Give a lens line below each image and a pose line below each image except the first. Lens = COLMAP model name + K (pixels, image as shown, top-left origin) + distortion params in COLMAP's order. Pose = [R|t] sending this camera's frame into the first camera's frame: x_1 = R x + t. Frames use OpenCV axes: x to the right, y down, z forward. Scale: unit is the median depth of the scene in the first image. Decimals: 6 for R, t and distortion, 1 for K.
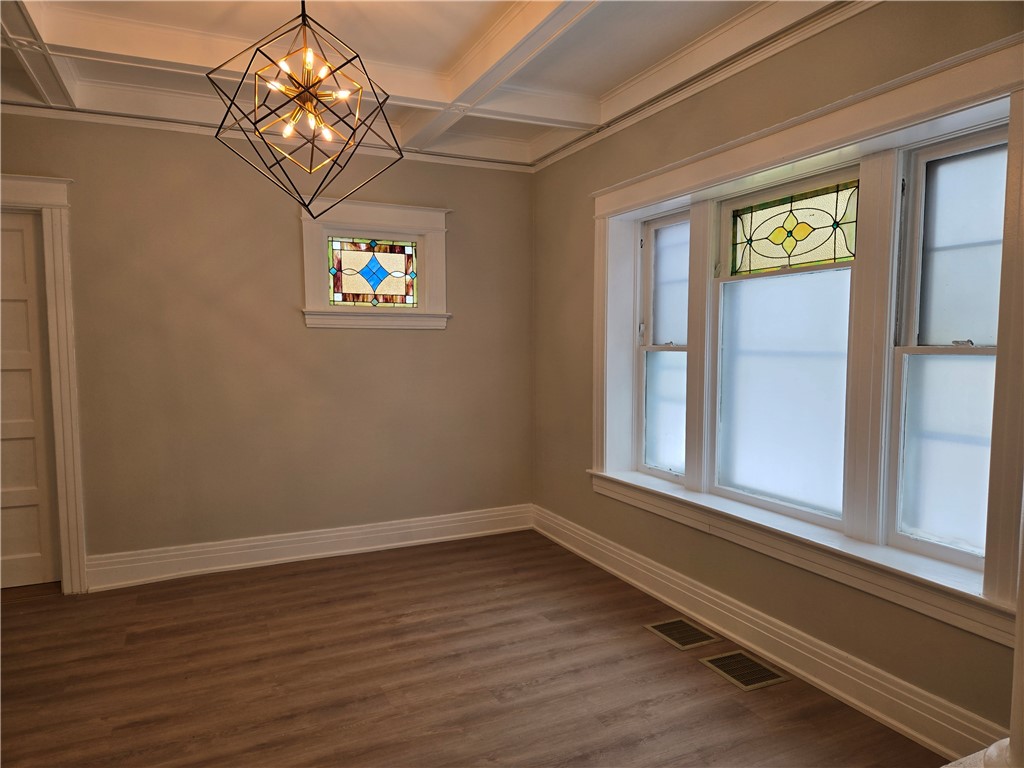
lens RADIAL K [[678.6, 0, 503.1], [0, 678.6, 392.6], [0, 0, 1]] dist [0.085069, -0.071987]
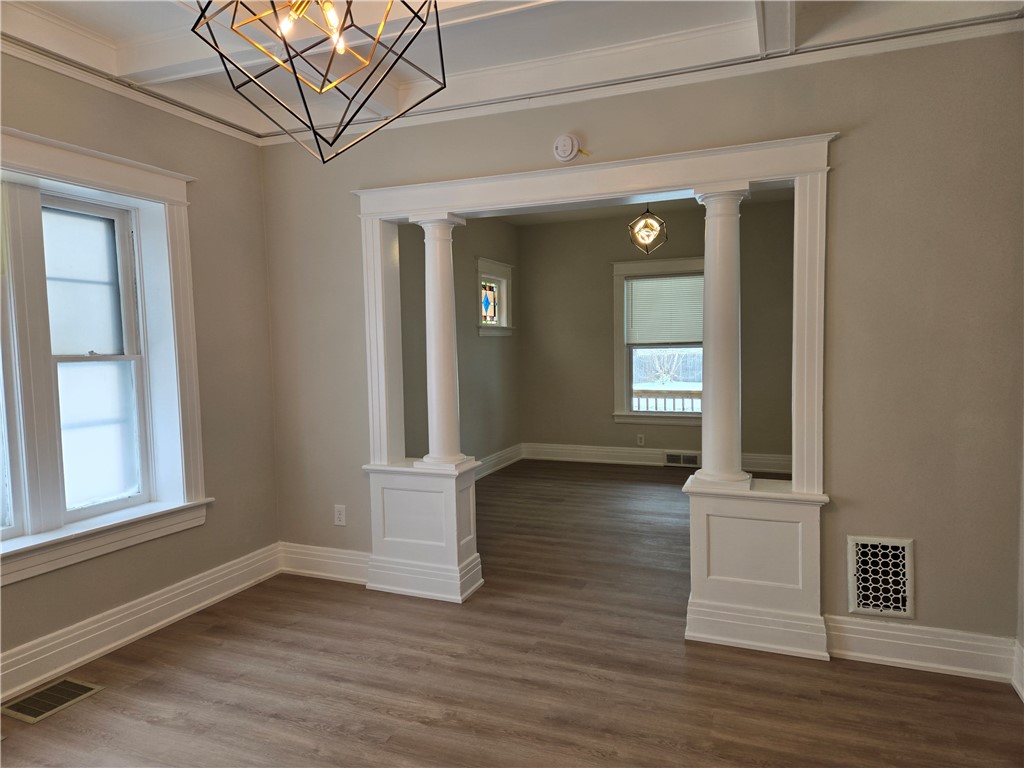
lens RADIAL K [[678.6, 0, 498.0], [0, 678.6, 391.9], [0, 0, 1]] dist [0.085069, -0.071987]
pose [[-0.681523, -0.033569, 0.731027, -0.571561], [0.075439, 0.990402, 0.115810, -0.060131], [-0.727898, 0.134075, -0.672449, 0.866725]]
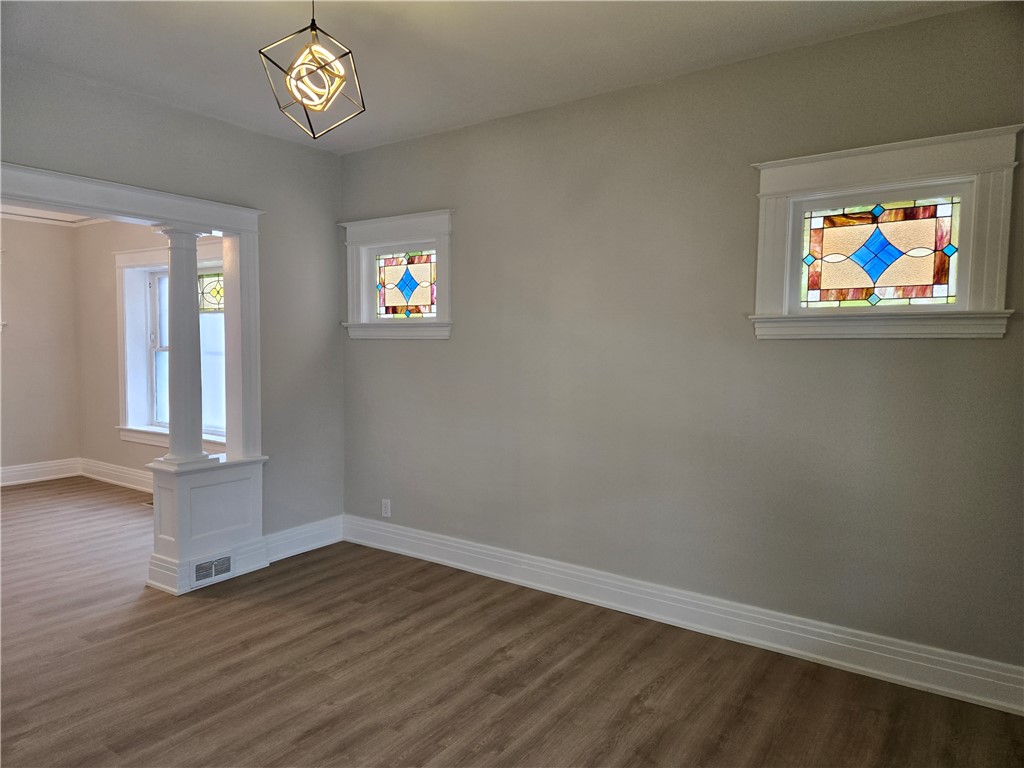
lens RADIAL K [[678.6, 0, 499.3], [0, 678.6, 389.4], [0, 0, 1]] dist [0.085069, -0.071987]
pose [[0.865949, -0.017980, 0.499809, 0.103674], [0.021394, 0.999771, -0.001102, 0.054315], [-0.499675, 0.011647, 0.866135, -0.910230]]
